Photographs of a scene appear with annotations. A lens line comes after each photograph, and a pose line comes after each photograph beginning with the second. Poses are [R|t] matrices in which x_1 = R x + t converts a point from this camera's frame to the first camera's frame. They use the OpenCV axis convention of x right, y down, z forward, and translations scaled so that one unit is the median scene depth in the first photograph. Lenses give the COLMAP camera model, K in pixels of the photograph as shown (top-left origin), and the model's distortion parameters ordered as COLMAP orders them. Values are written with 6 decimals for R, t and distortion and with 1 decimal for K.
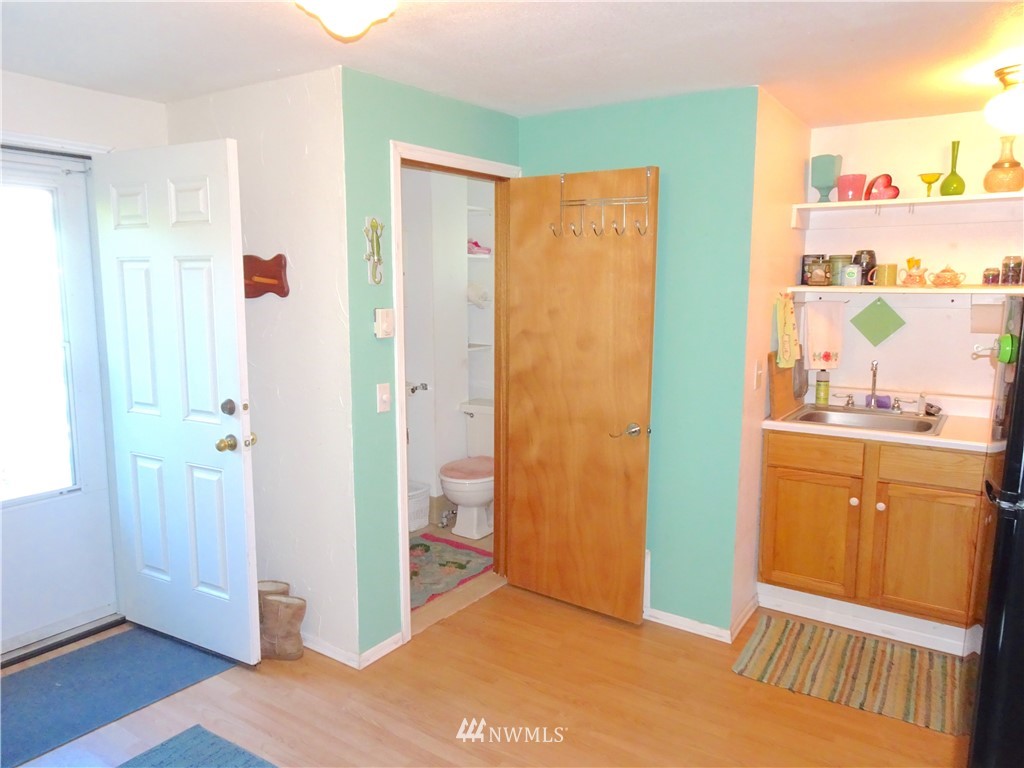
lens RADIAL K [[729.4, 0, 516.4], [0, 729.4, 382.4], [0, 0, 1]] dist [0.006993, 0.007745]
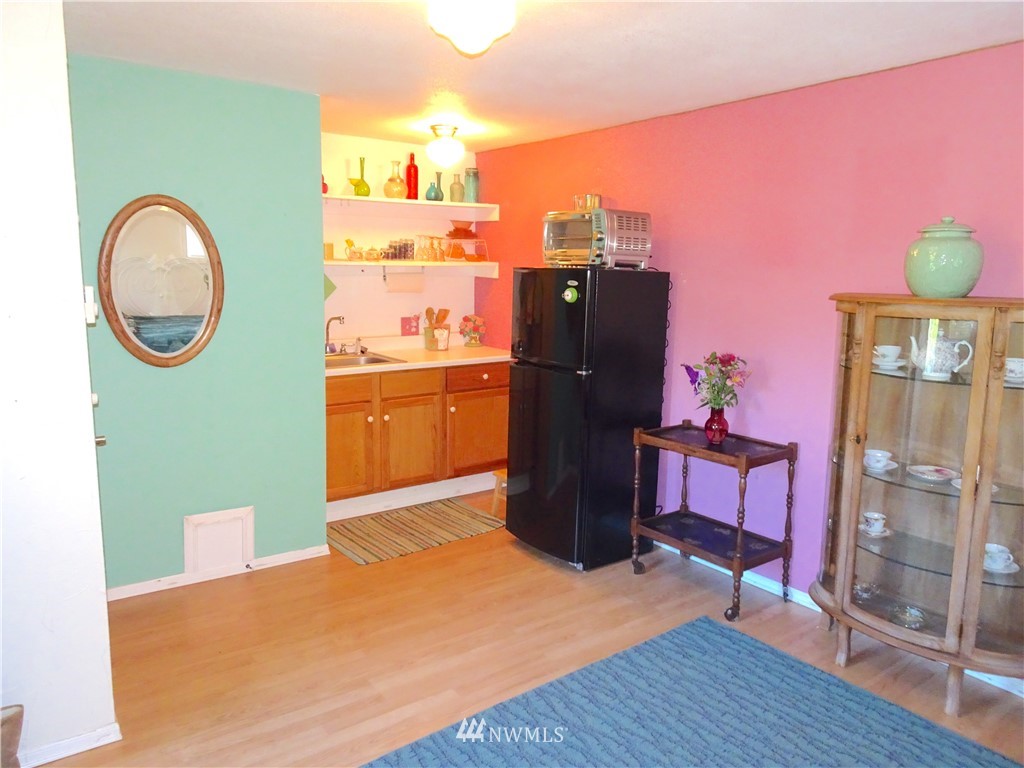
lens RADIAL K [[729.4, 0, 516.6], [0, 729.4, 384.7], [0, 0, 1]] dist [0.006993, 0.007745]
pose [[0.326835, -0.149109, 0.933245, -0.709010], [0.105272, 0.987074, 0.120842, -0.037012], [-0.939200, 0.058749, 0.338307, 0.279501]]
